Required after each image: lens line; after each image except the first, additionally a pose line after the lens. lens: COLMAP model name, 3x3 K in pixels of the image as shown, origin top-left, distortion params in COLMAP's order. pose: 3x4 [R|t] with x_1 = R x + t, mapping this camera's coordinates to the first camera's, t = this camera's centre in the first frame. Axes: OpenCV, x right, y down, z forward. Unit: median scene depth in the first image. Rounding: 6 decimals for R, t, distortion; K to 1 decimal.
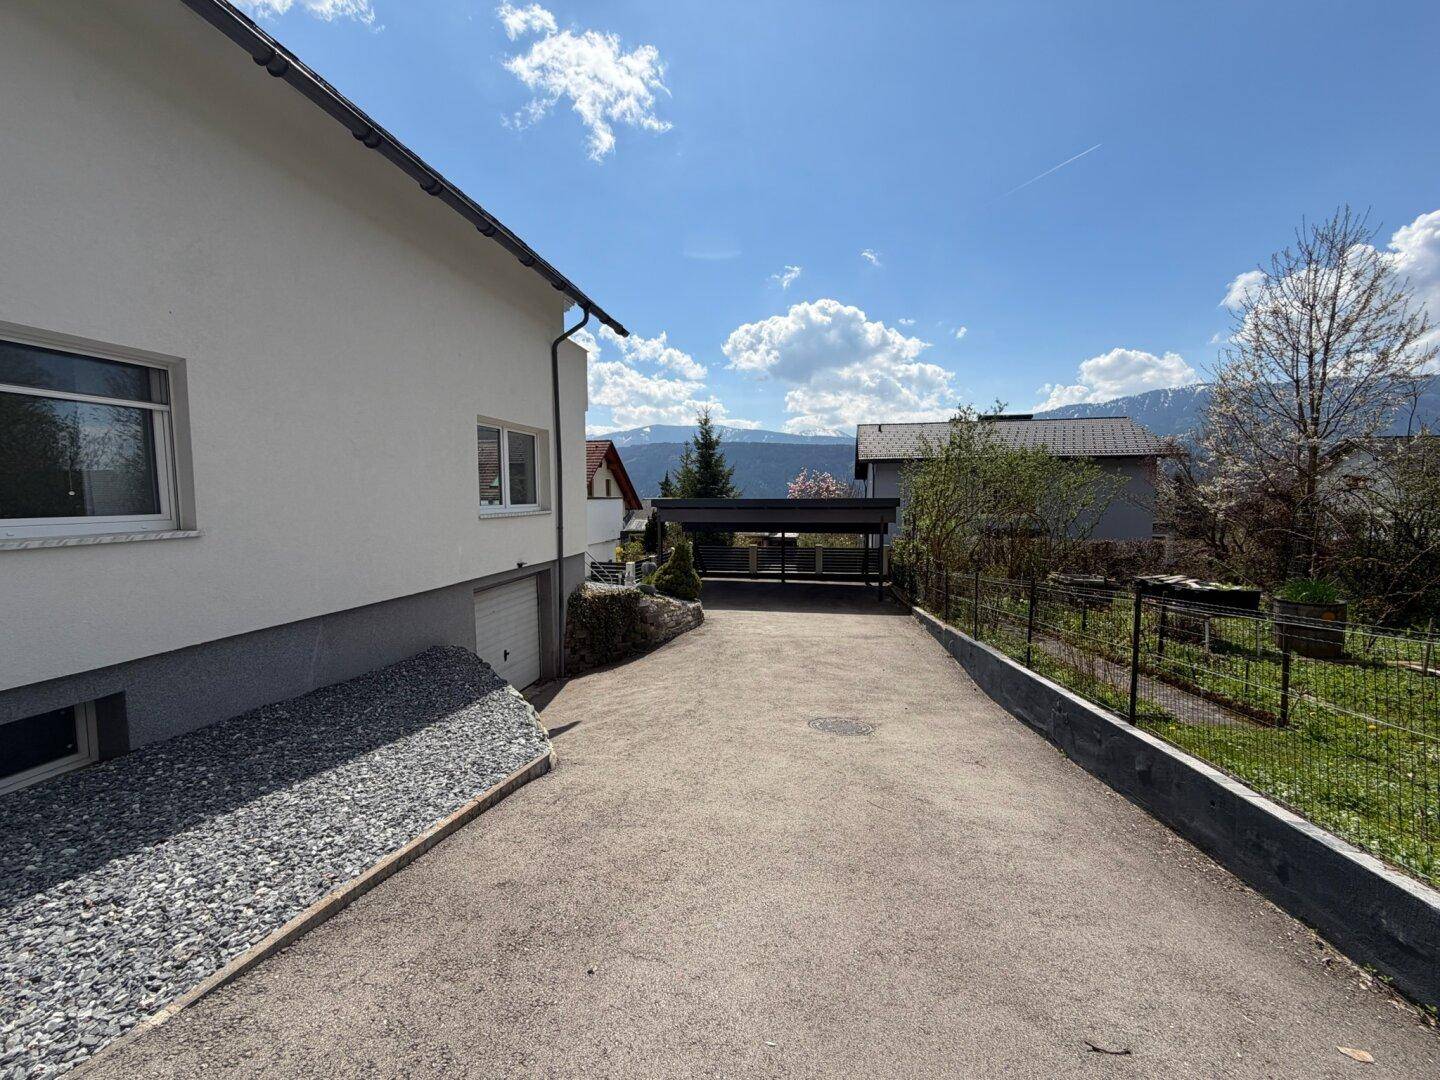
lens RADIAL K [[574.9, 0, 715.2], [0, 574.9, 539.9], [0, 0, 1]] dist [-0.003085, 0.000051]
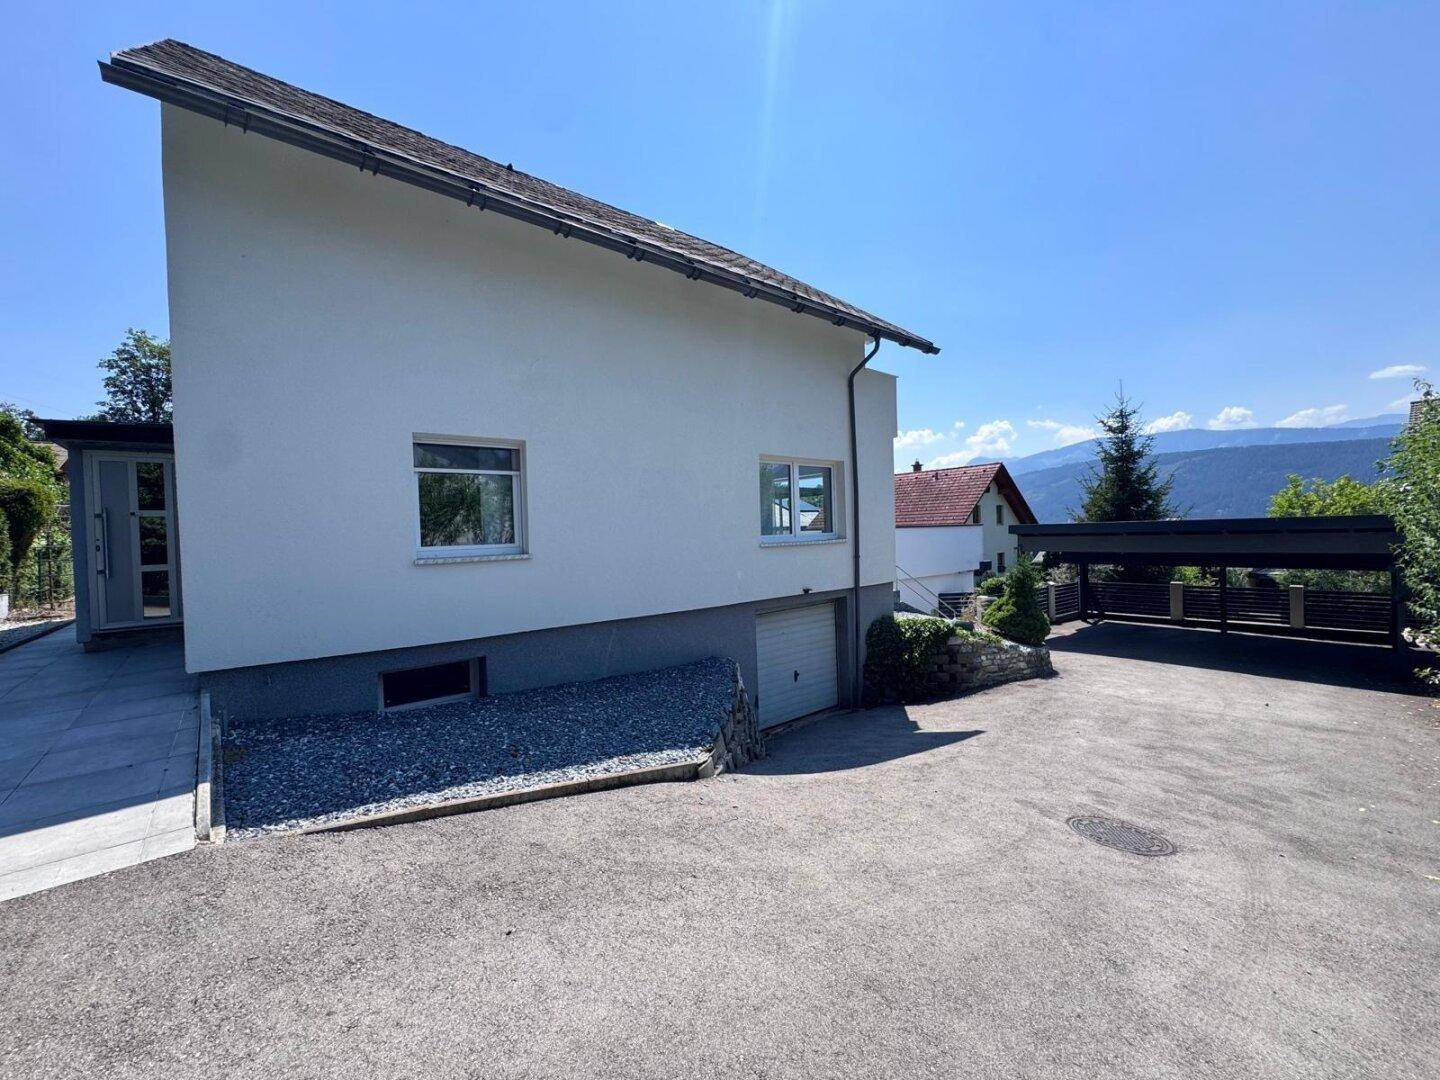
lens RADIAL K [[574.9, 0, 717.8], [0, 574.9, 540.0], [0, 0, 1]] dist [-0.003085, 0.000051]
pose [[0.773484, -0.010032, -0.633736, 0.181443], [-0.023097, 0.998765, -0.044000, 0.000527], [0.633395, 0.048670, 0.772297, 0.070857]]
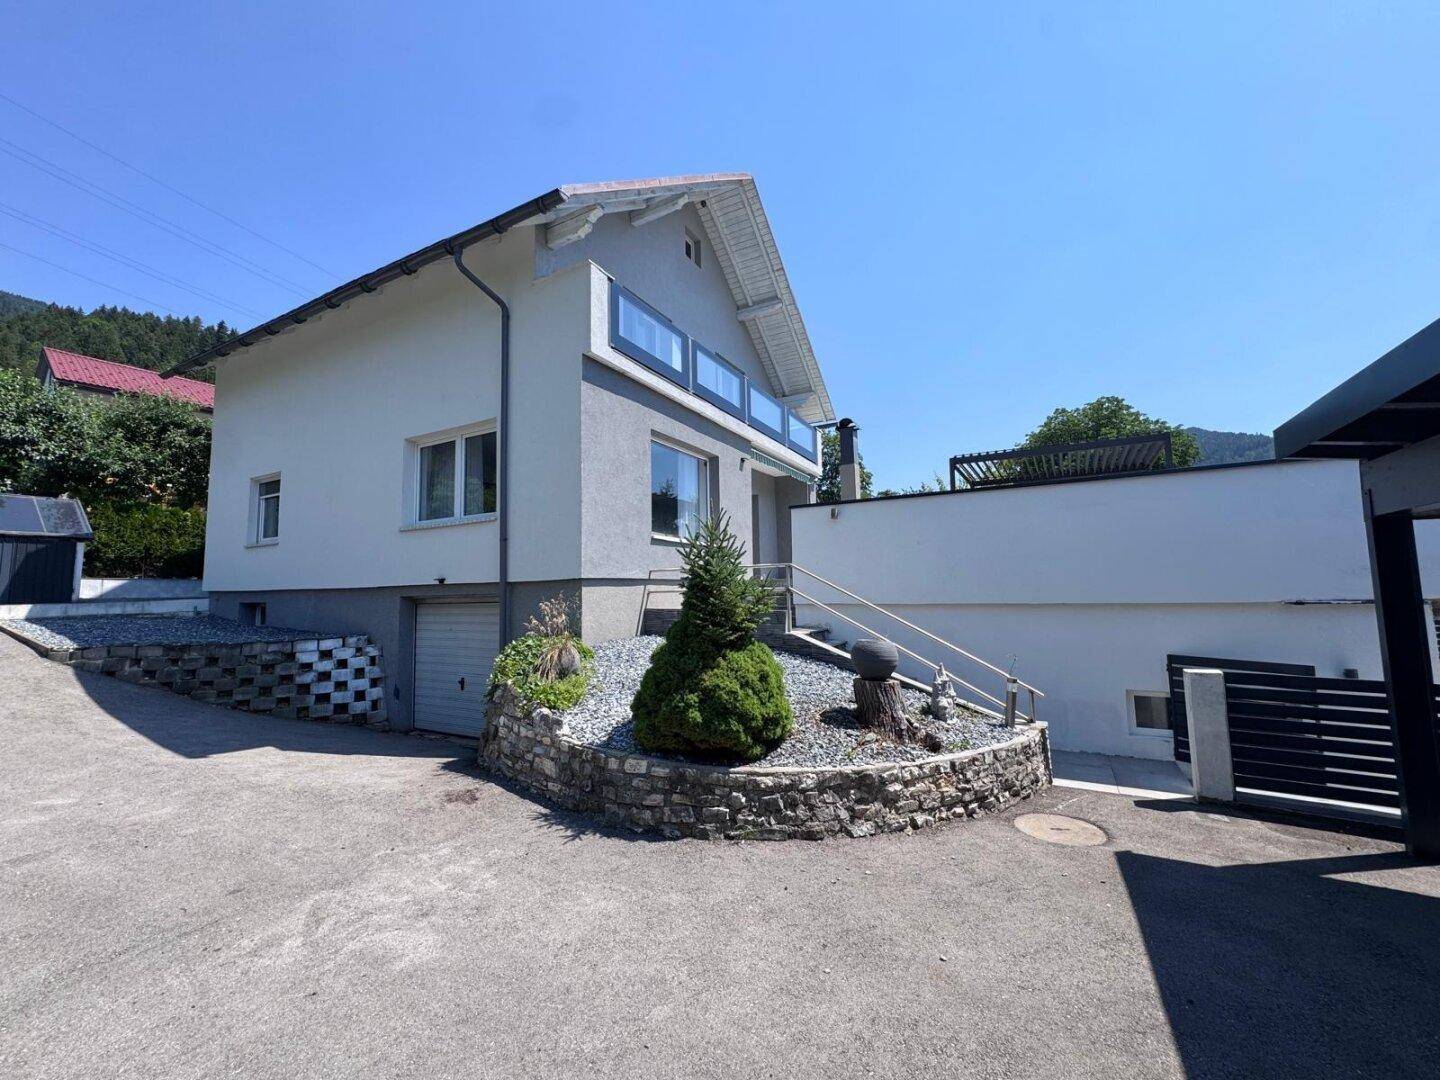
lens RADIAL K [[574.9, 0, 716.7], [0, 574.9, 541.4], [0, 0, 1]] dist [-0.003085, 0.000051]
pose [[-0.295334, -0.072952, -0.952605, 0.354128], [-0.054541, 0.996742, -0.059423, 0.010331], [0.953836, 0.034406, -0.298351, 1.499882]]
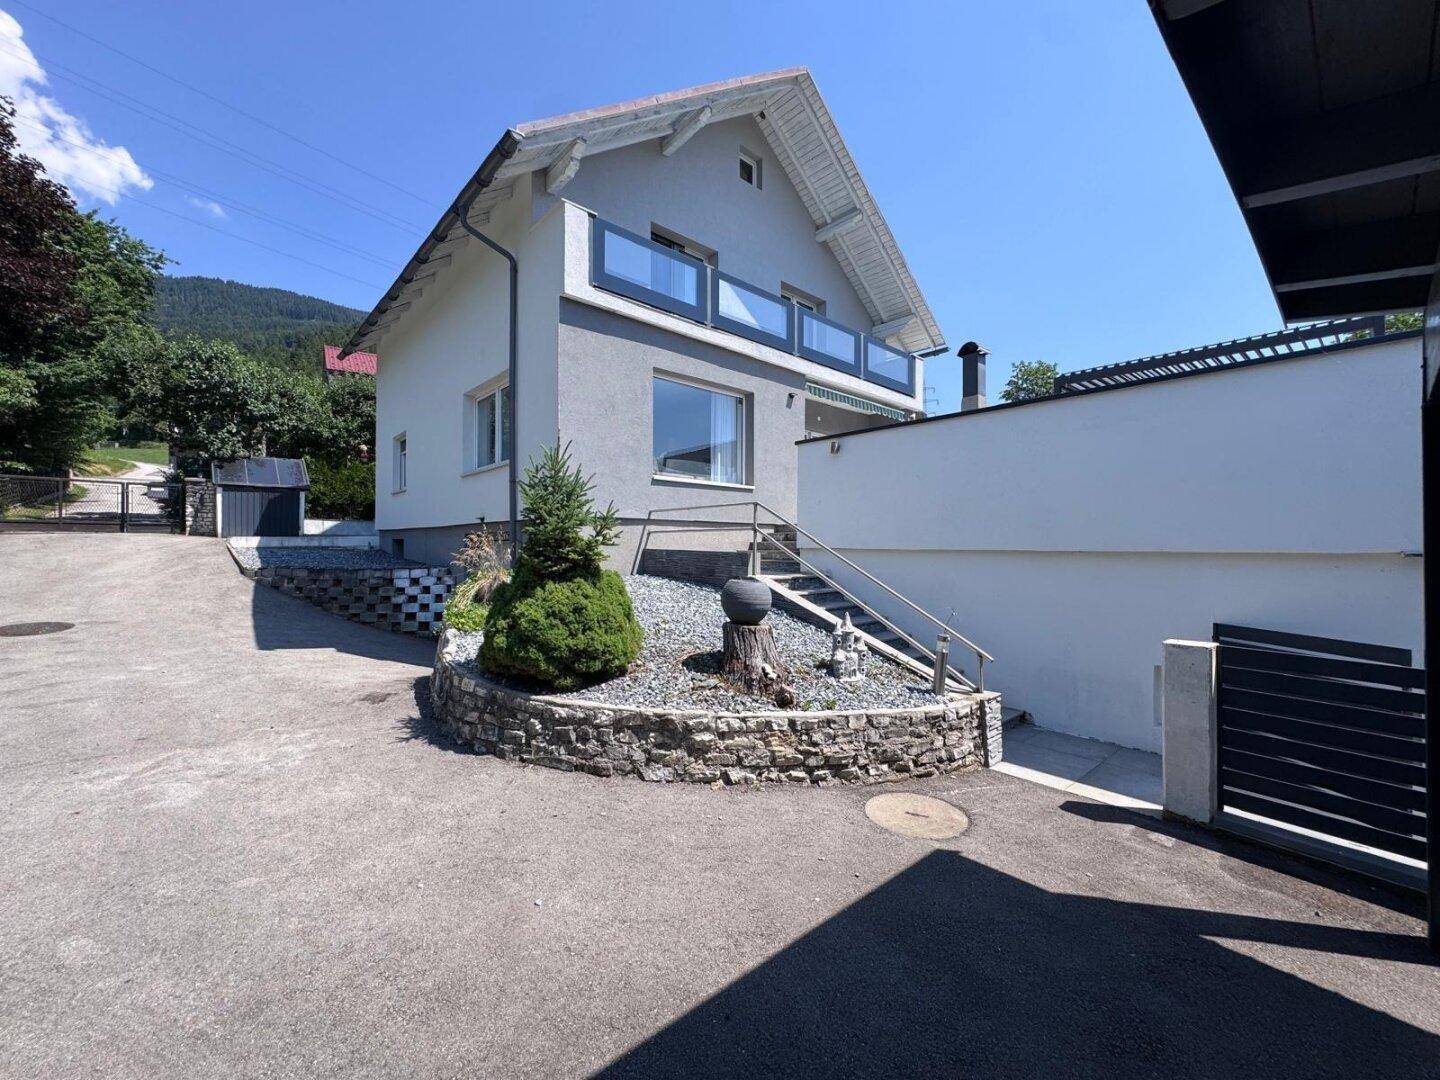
lens RADIAL K [[574.9, 0, 724.9], [0, 574.9, 540.9], [0, 0, 1]] dist [-0.003085, 0.000051]
pose [[-0.593358, -0.004637, -0.804925, 0.206322], [-0.063055, 0.997178, 0.040737, 0.010686], [0.802465, 0.074926, -0.591976, 1.729477]]
